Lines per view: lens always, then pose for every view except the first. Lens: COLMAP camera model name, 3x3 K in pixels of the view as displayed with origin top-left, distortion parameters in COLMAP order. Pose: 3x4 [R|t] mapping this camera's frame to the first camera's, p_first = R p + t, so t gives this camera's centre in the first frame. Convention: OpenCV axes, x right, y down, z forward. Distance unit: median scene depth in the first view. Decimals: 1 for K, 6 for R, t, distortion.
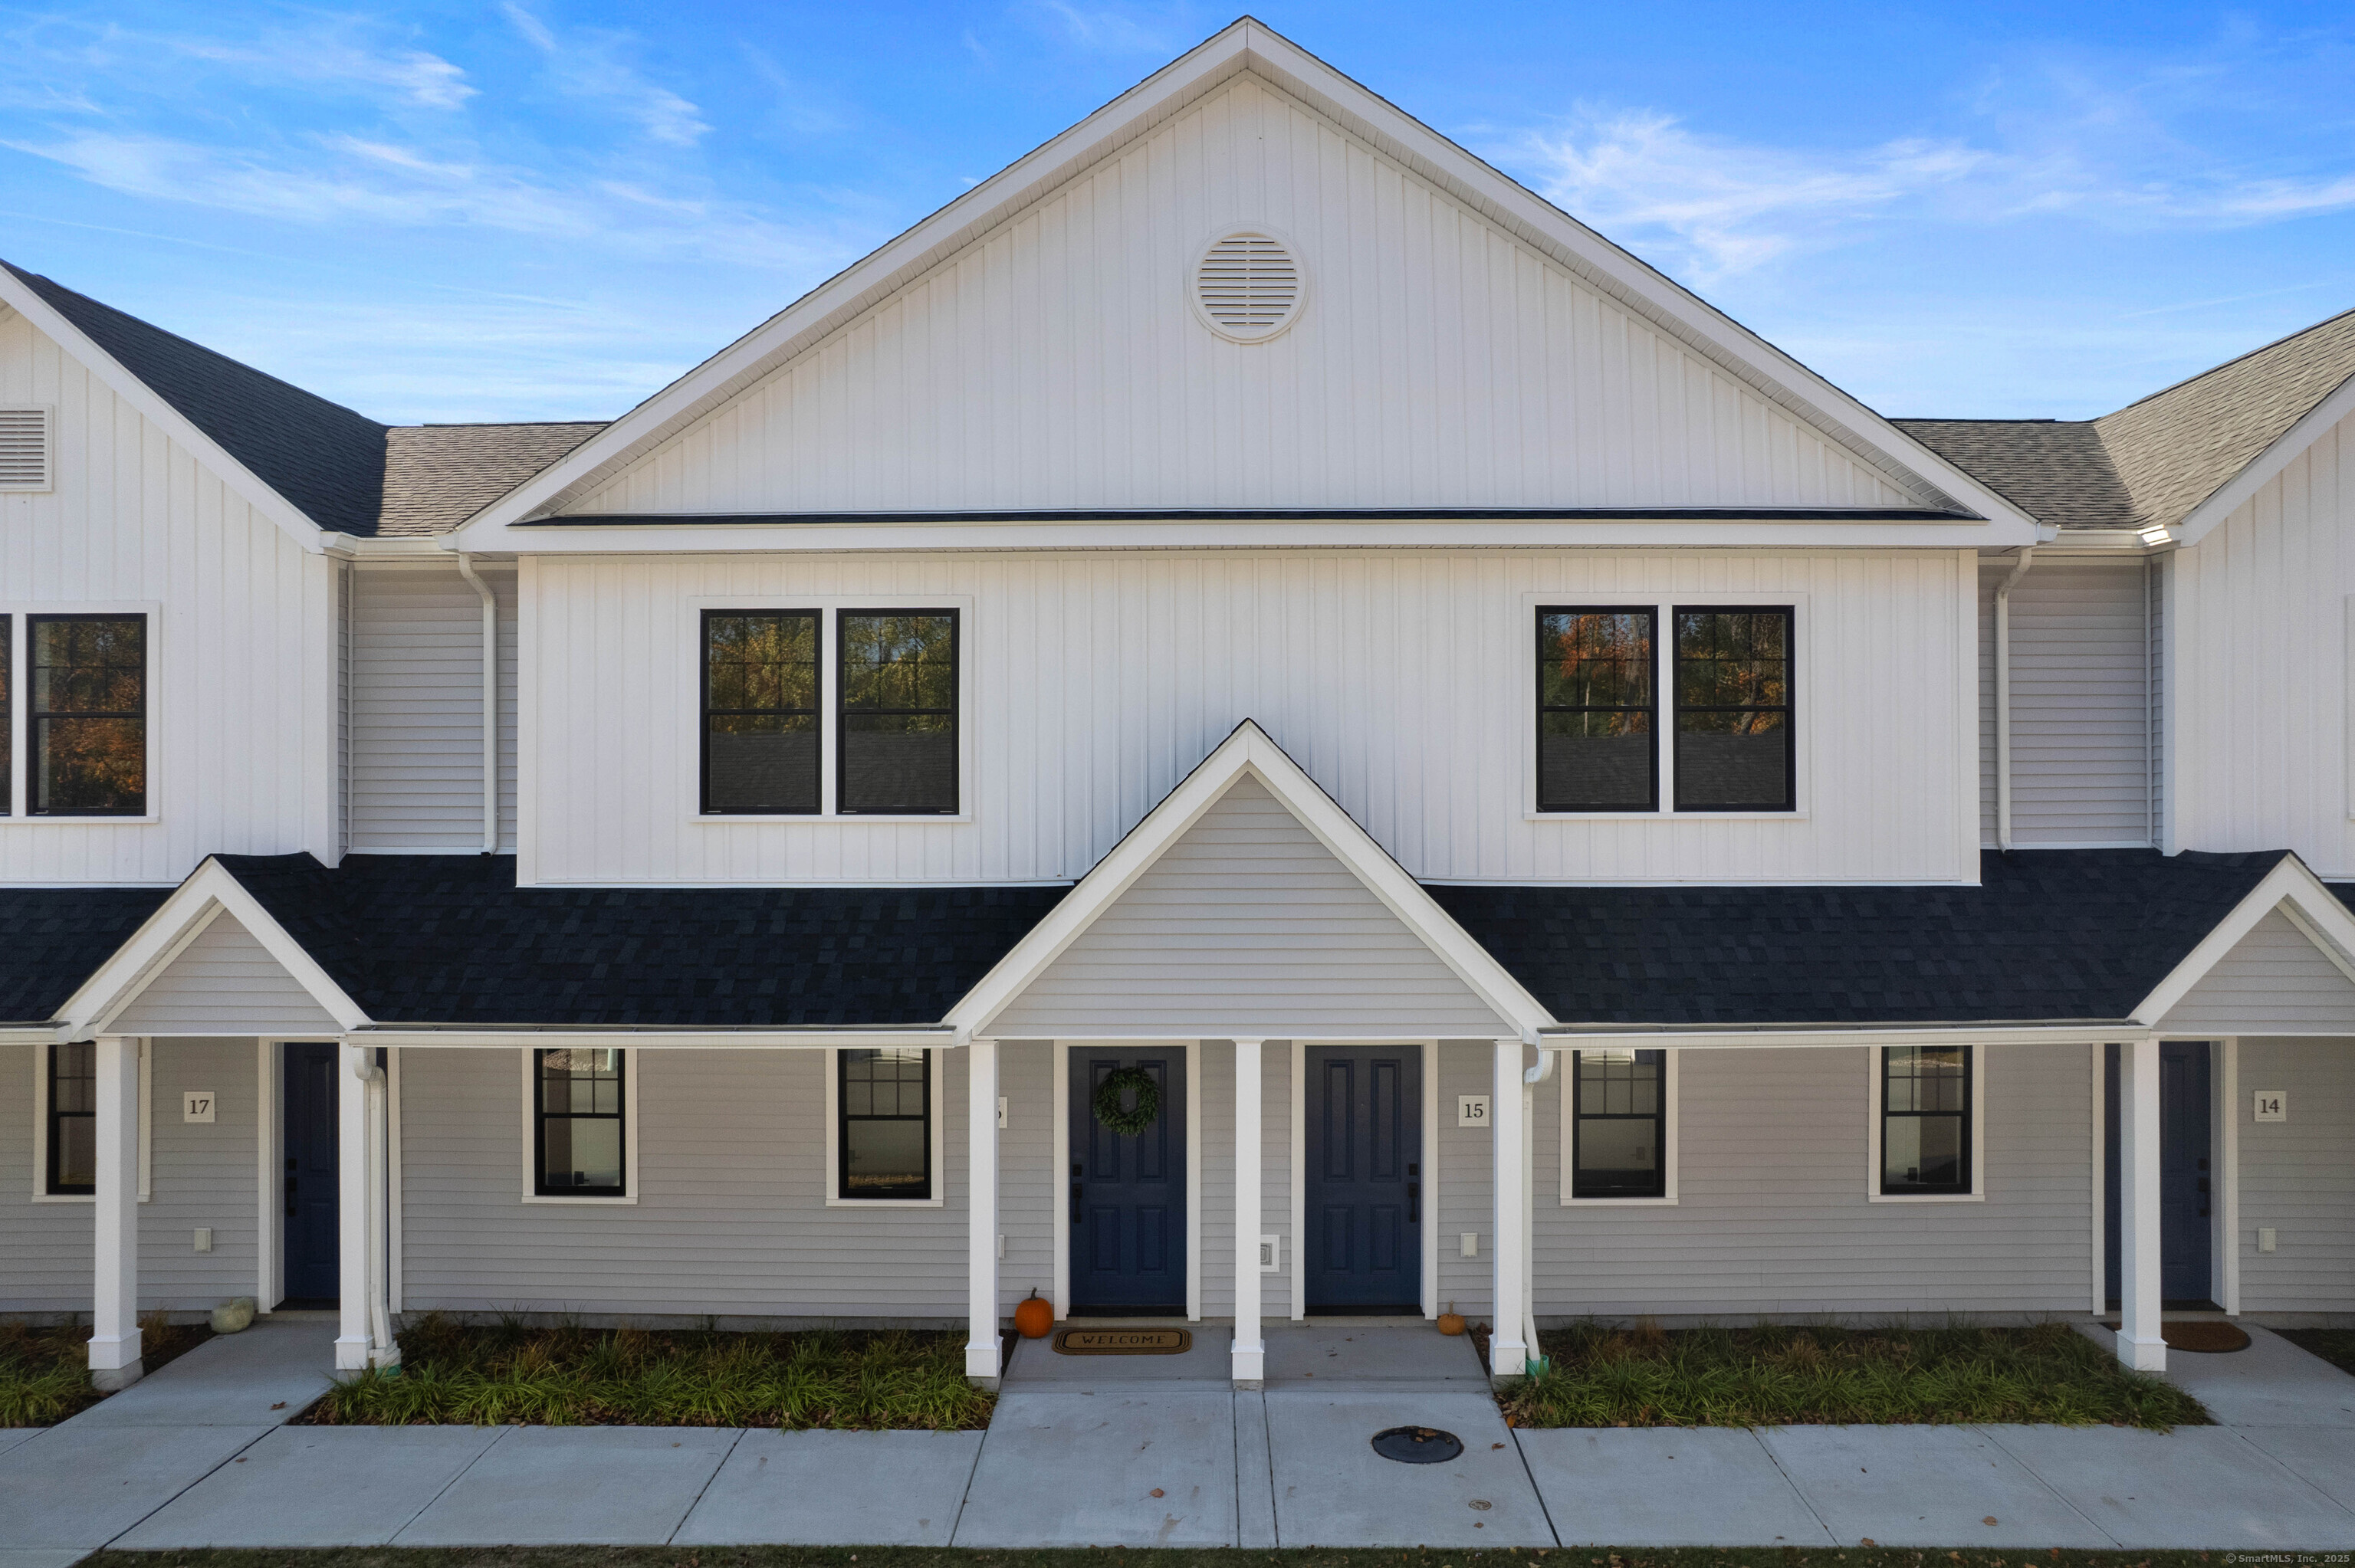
lens RADIAL K [[1517.7, 0, 1172.8], [0, 1517.7, 793.1], [0, 0, 1]] dist [-0.026436, 0.003068]
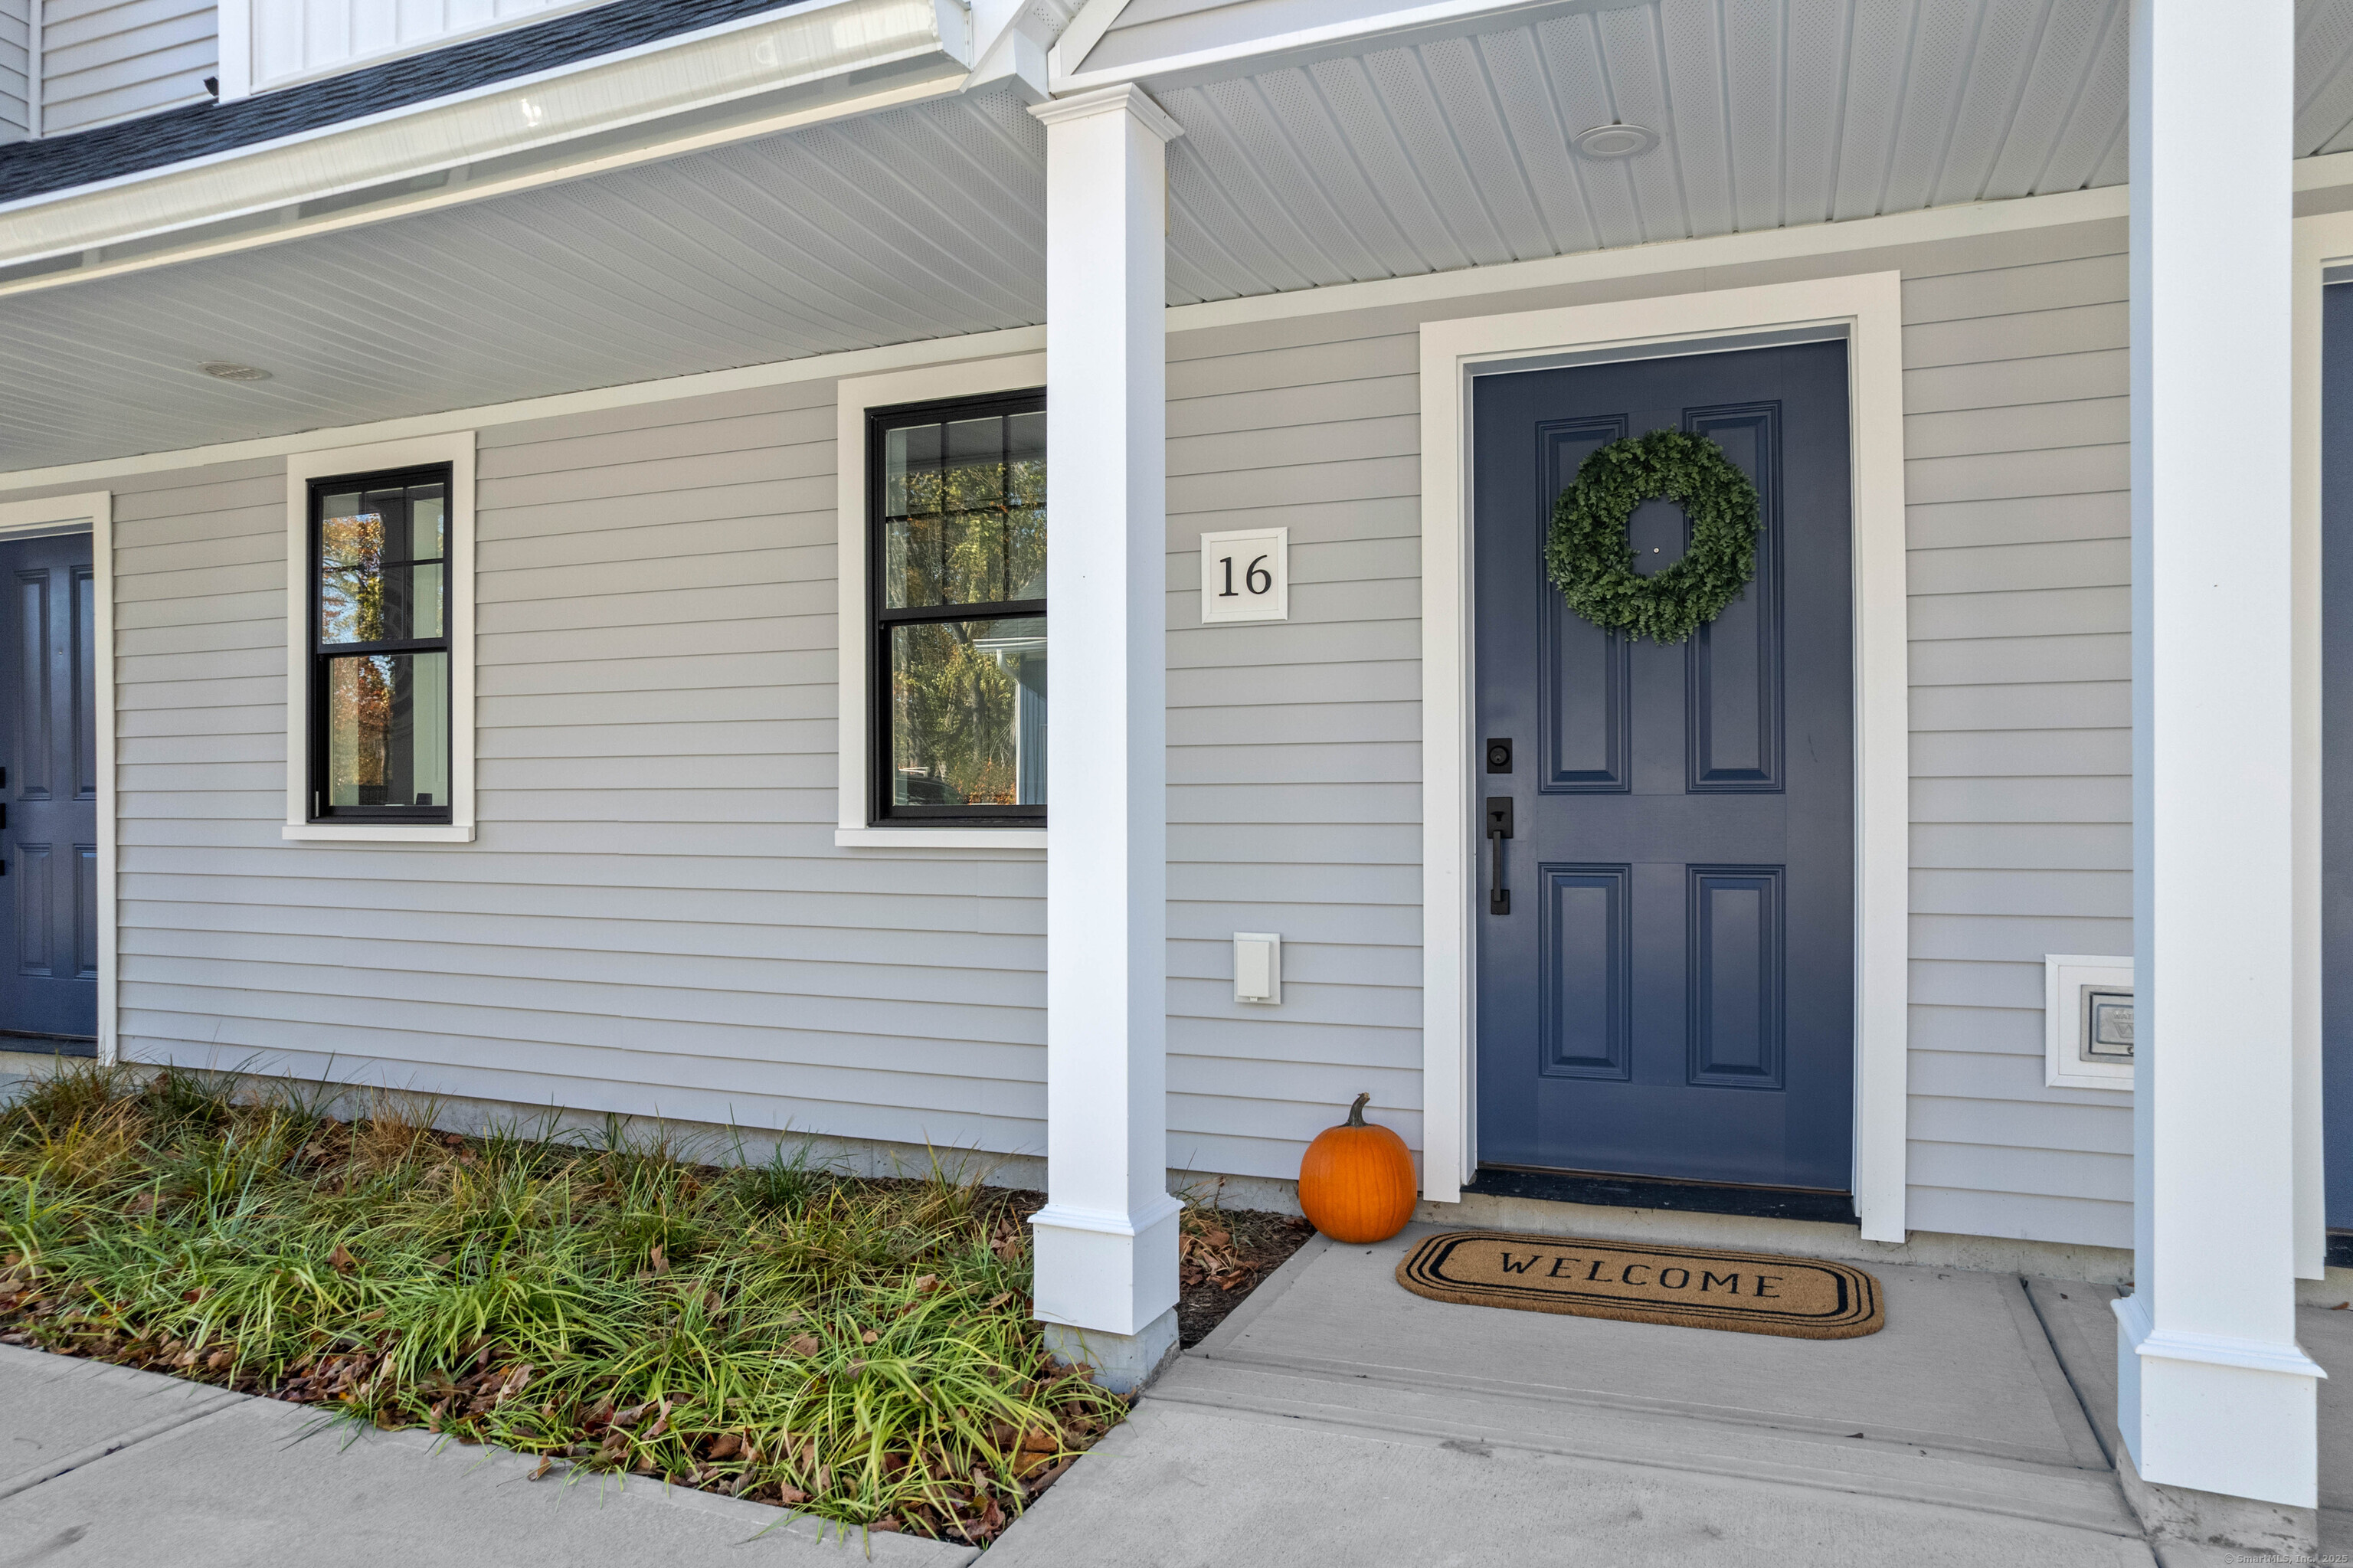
lens RADIAL K [[1516.6, 0, 1186.6], [0, 1516.6, 785.8], [0, 0, 1]] dist [-0.026436, 0.003068]
pose [[0.936278, -0.001536, -0.351256, -0.010469], [0.002790, 0.999991, 0.003065, 0.262094], [0.351248, -0.003850, 0.936275, 0.685462]]
